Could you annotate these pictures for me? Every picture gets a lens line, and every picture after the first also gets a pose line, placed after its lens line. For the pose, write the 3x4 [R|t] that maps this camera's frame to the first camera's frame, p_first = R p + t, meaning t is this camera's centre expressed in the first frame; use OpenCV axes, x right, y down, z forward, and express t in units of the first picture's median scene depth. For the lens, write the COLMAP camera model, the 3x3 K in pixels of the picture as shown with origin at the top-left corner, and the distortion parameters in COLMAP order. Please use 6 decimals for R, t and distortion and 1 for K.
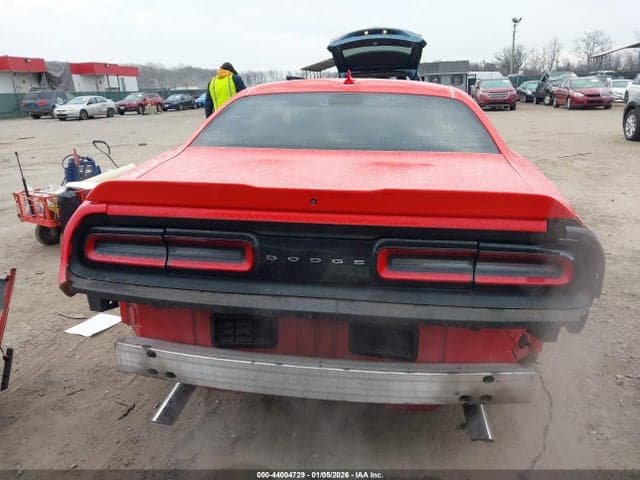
lens RADIAL K [[503.4, 0, 322.4], [0, 503.4, 243.1], [0, 0, 1]] dist [0.029549, -0.028244]
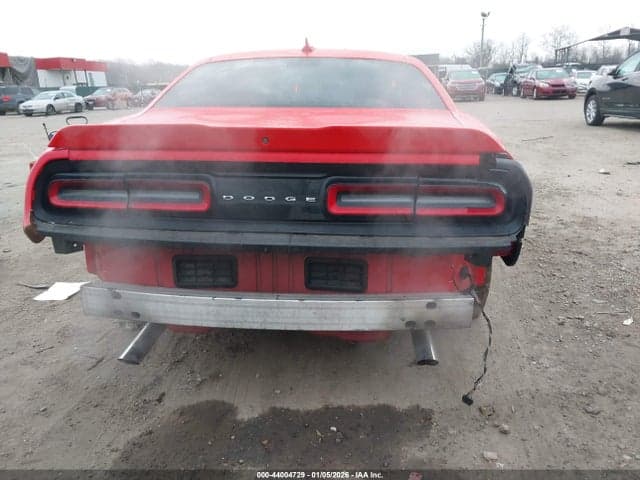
lens RADIAL K [[503.4, 0, 322.4], [0, 503.4, 242.1], [0, 0, 1]] dist [0.029549, -0.028244]
pose [[0.998715, -0.020829, 0.046195, 0.036192], [0.020508, 0.999762, 0.007416, 0.093923], [-0.046338, -0.006459, 0.998905, -0.057484]]
